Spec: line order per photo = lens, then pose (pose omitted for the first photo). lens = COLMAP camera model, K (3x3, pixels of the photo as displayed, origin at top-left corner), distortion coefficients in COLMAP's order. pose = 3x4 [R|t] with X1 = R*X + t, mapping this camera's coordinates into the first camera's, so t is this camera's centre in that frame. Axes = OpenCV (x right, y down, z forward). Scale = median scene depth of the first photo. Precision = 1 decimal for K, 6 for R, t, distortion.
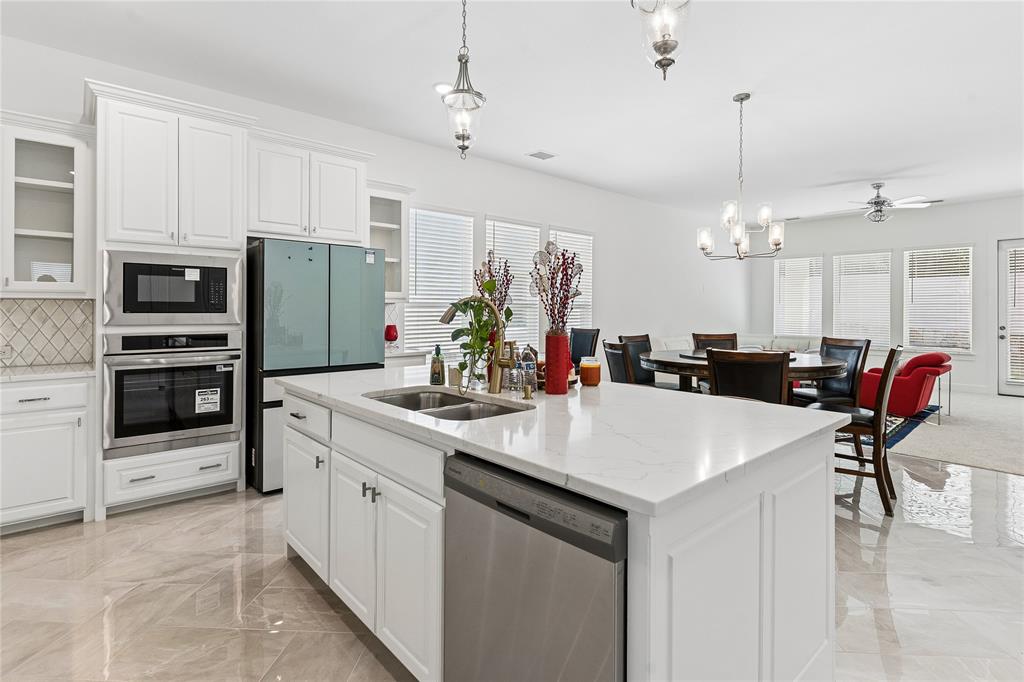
lens RADIAL K [[503.3, 0, 511.0], [0, 503.3, 308.8], [0, 0, 1]] dist [0.004960, -0.000160]
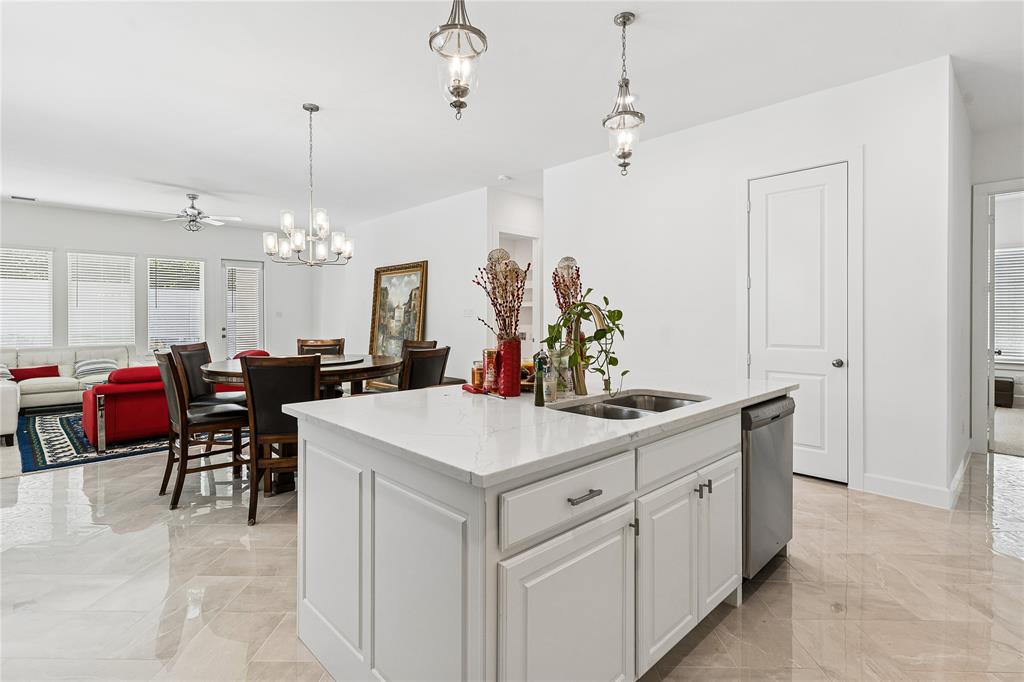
lens RADIAL K [[496.1, 0, 512.6], [0, 496.1, 317.9], [0, 0, 1]] dist [0.002401, 0.000261]
pose [[-0.045396, -0.004552, 0.998959, -0.709577], [-0.004793, 0.999979, 0.004339, 0.001269], [-0.998958, -0.004591, -0.045417, 0.791876]]
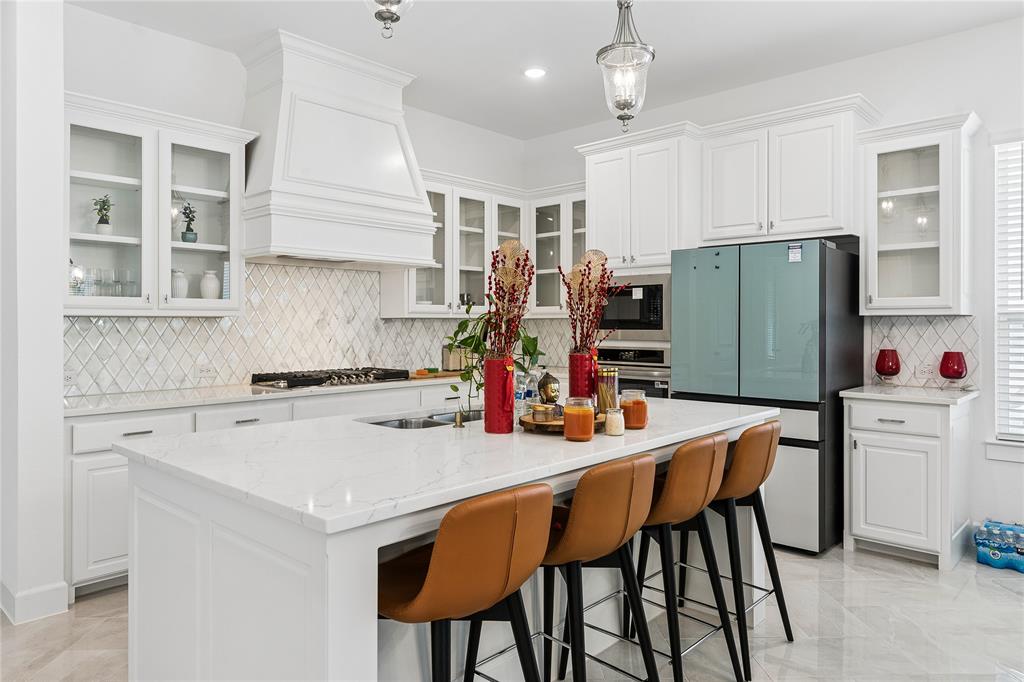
lens RADIAL K [[672.2, 0, 512.1], [0, 672.2, 326.4], [0, 0, 1]] dist [-0.001040, 0.000072]
pose [[0.101732, -0.000489, -0.994812, 0.763763], [0.003786, 0.999993, -0.000104, 0.000673], [0.994805, -0.003756, 0.101733, 0.602384]]
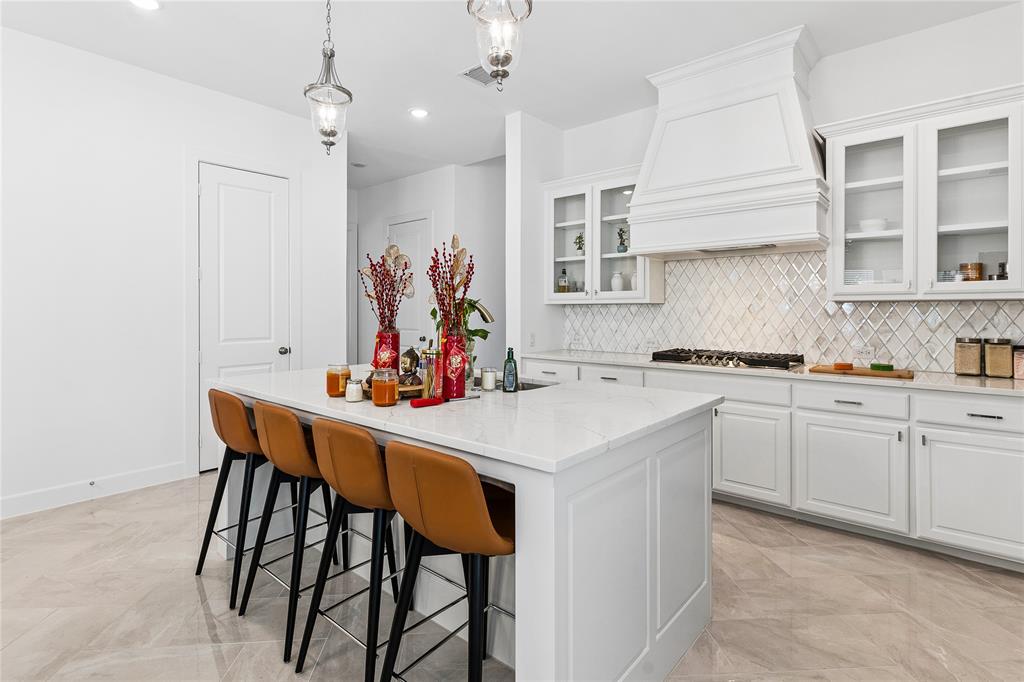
lens RADIAL K [[503.3, 0, 511.0], [0, 503.3, 308.8], [0, 0, 1]] dist [0.004960, -0.000160]
pose [[-0.990611, -0.001535, -0.136699, -0.015160], [-0.001147, 0.999995, -0.002911, -0.001651], [0.136703, -0.002727, -0.990608, 1.403751]]
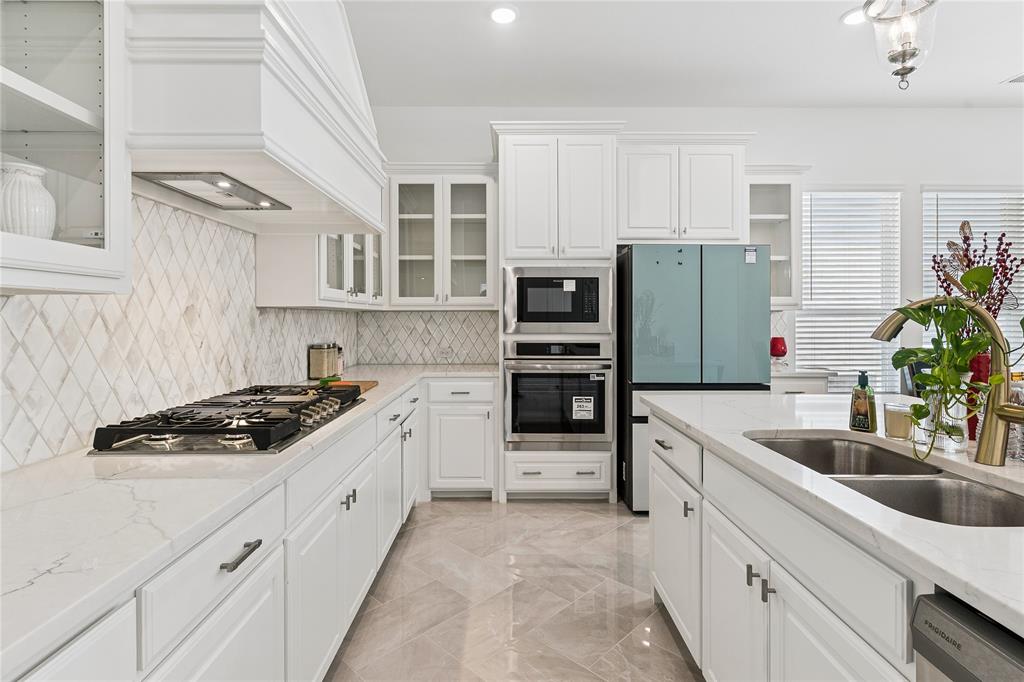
lens RADIAL K [[500.0, 0, 510.2], [0, 500.0, 315.1], [0, 0, 1]] dist [0.001935, -0.000111]
pose [[0.754094, -0.007746, -0.656721, -0.045576], [0.004458, 0.999968, -0.006676, -0.000511], [0.656751, 0.002107, 0.754104, 0.141928]]
